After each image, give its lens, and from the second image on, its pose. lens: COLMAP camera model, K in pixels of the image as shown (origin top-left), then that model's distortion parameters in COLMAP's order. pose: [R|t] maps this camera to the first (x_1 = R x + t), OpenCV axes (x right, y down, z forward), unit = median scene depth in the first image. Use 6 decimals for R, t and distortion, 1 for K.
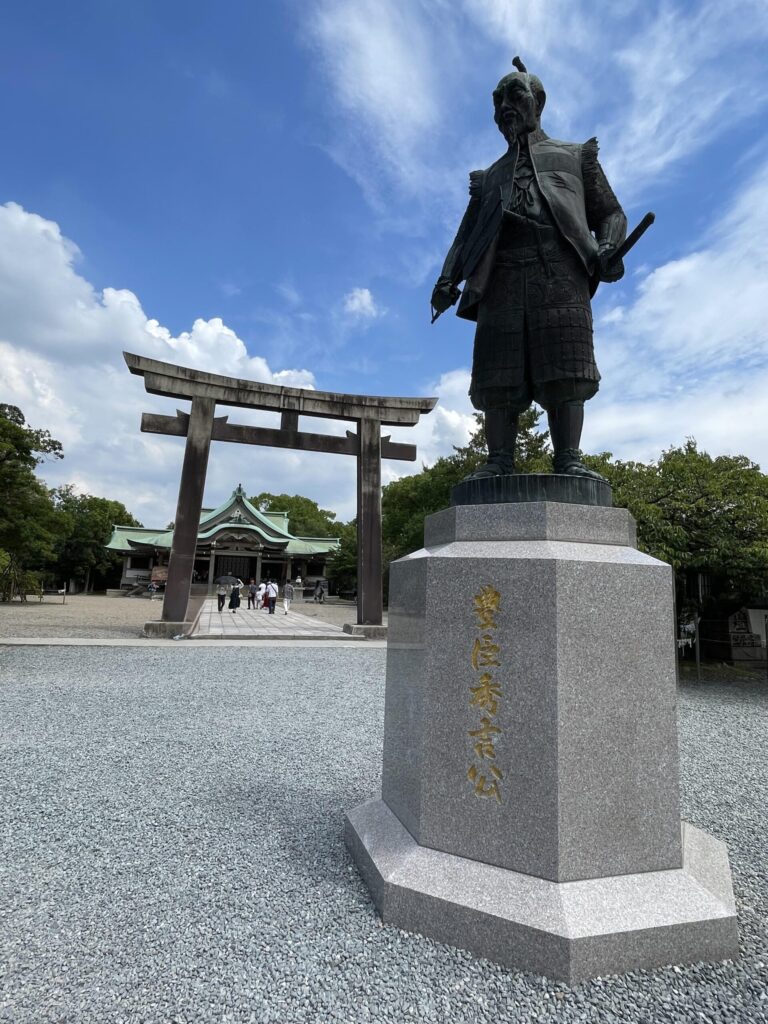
lens RADIAL K [[499.2, 0, 384.0], [0, 499.2, 512.0], [0, 0, 1]] dist [-0.031597, 0.000427]
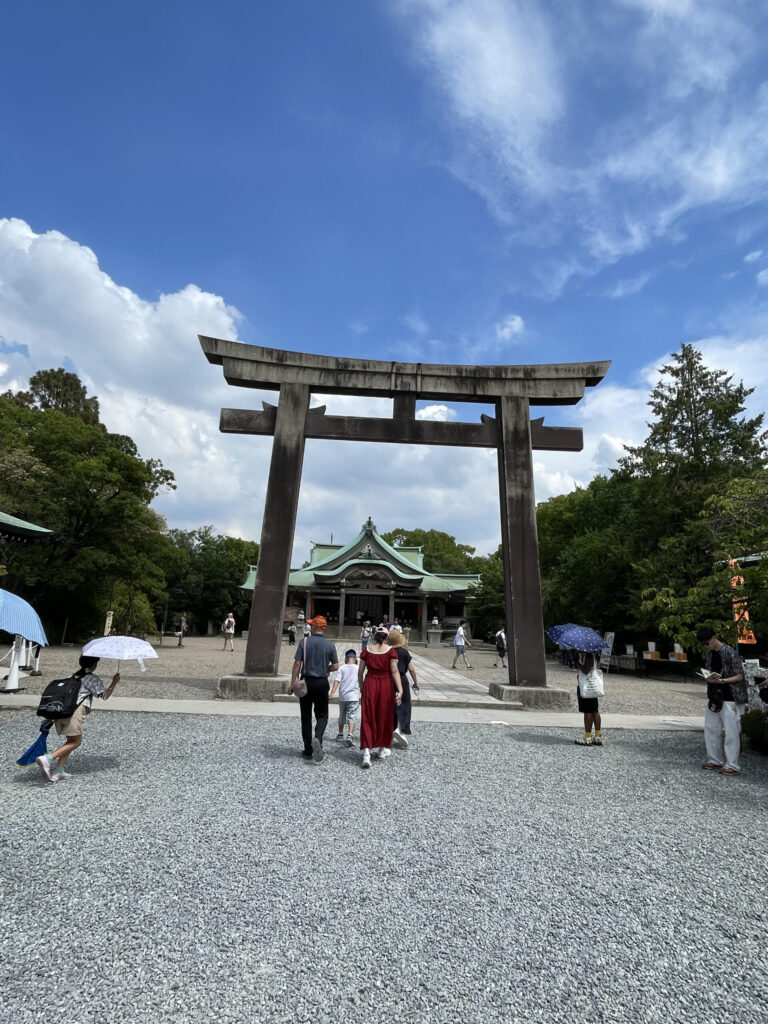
lens RADIAL K [[518.1, 0, 384.0], [0, 518.1, 512.0], [0, 0, 1]] dist [-0.014708, -0.000607]
pose [[0.963043, -0.052454, -0.264192, -0.013921], [0.032910, 0.996420, -0.077870, 0.024222], [0.267330, 0.066298, 0.961322, 0.167482]]
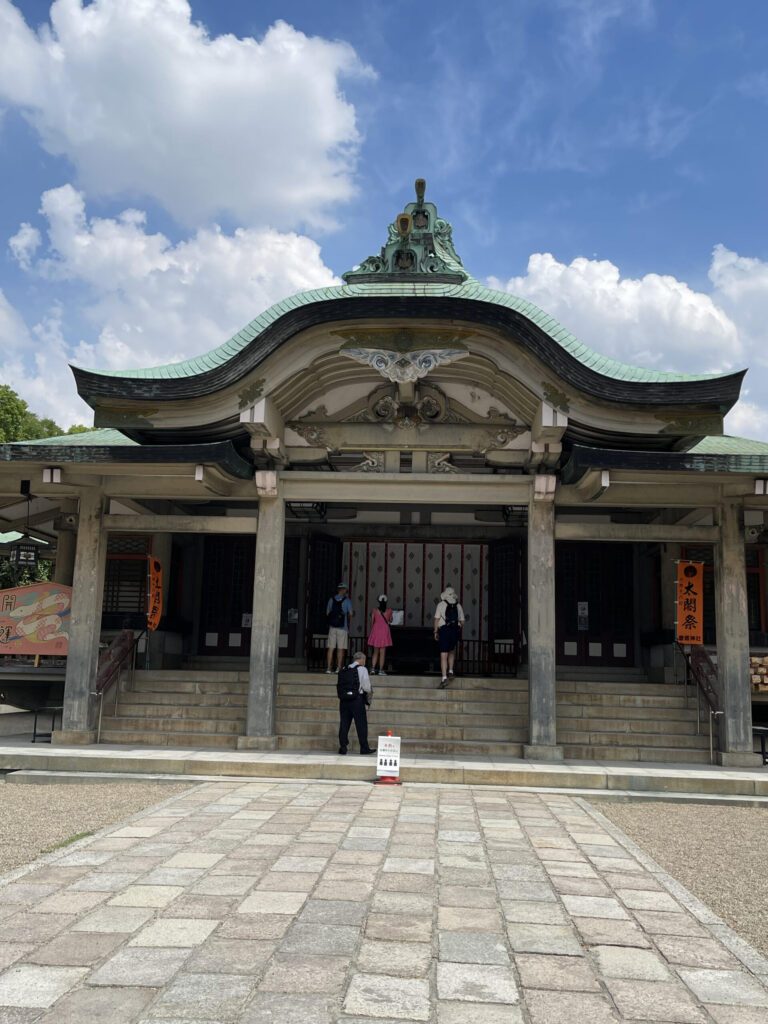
lens RADIAL K [[944.5, 0, 384.0], [0, 944.5, 512.0], [0, 0, 1]] dist [0.057479, -0.011559]
pose [[0.925993, -0.064885, -0.371922, -0.386727], [0.058113, 0.997877, -0.029401, 0.208793], [0.373040, 0.005612, 0.927798, 1.470543]]
